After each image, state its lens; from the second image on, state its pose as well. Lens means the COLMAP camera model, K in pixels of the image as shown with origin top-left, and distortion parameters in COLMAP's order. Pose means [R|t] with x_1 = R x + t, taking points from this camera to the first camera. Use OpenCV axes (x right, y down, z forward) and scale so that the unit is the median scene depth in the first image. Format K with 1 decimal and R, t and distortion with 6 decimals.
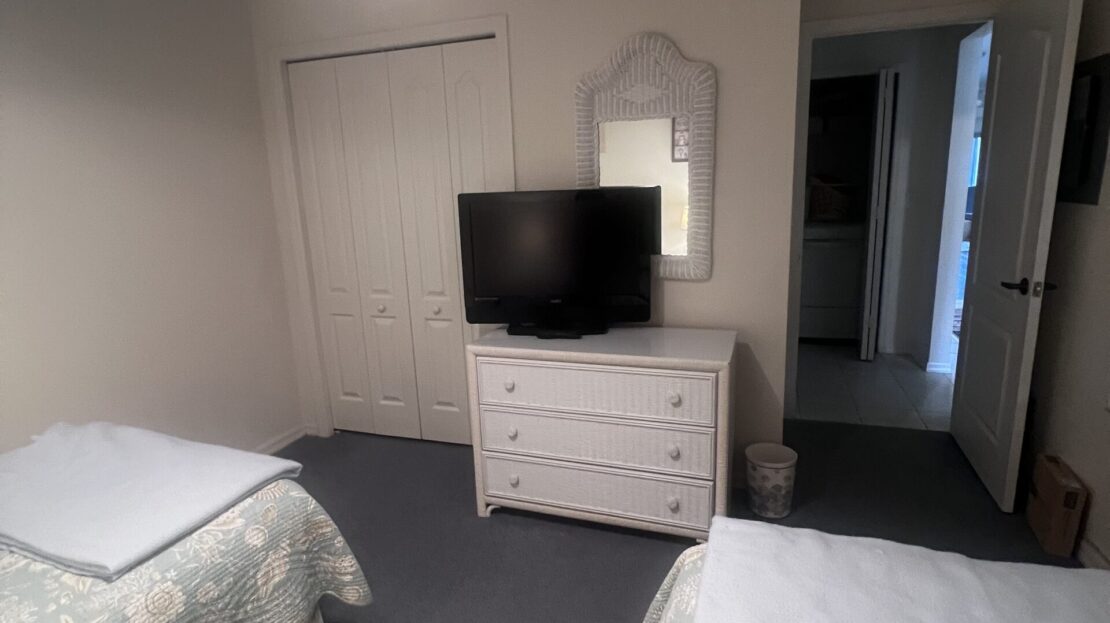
lens RADIAL K [[597.5, 0, 554.8], [0, 597.5, 310.6], [0, 0, 1]] dist [-0.000015, 0.000013]
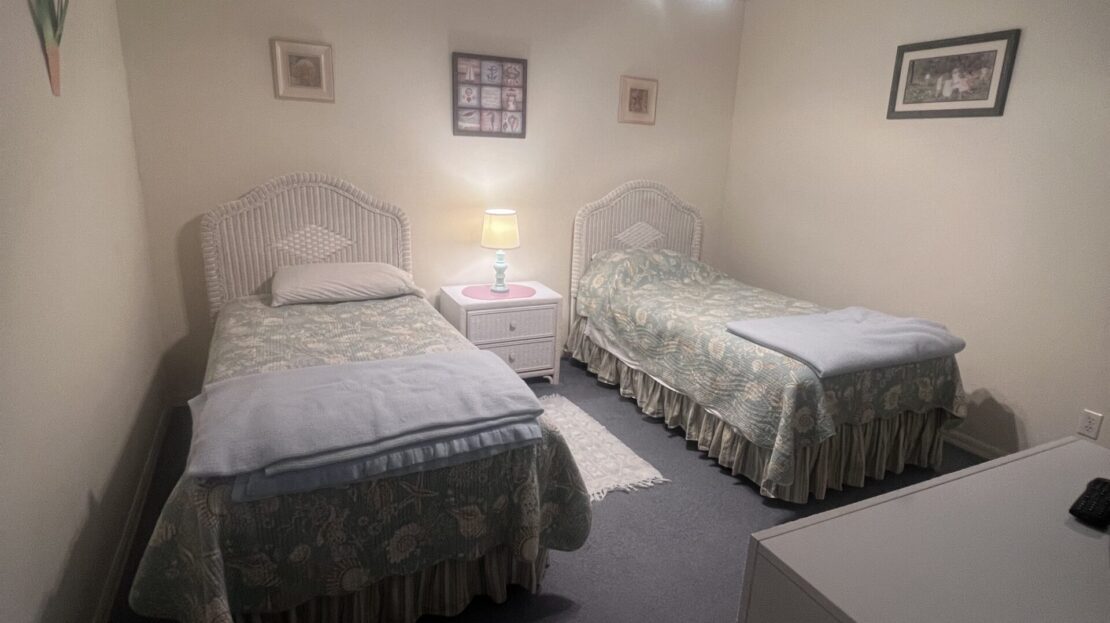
lens RADIAL K [[597.5, 0, 554.6], [0, 597.5, 313.1], [0, 0, 1]] dist [-0.000015, 0.000013]
pose [[-0.705779, 0.201152, -0.679275, 0.993332], [-0.158207, 0.889874, 0.427895, -0.373458], [0.690541, 0.409465, -0.596231, 1.547433]]
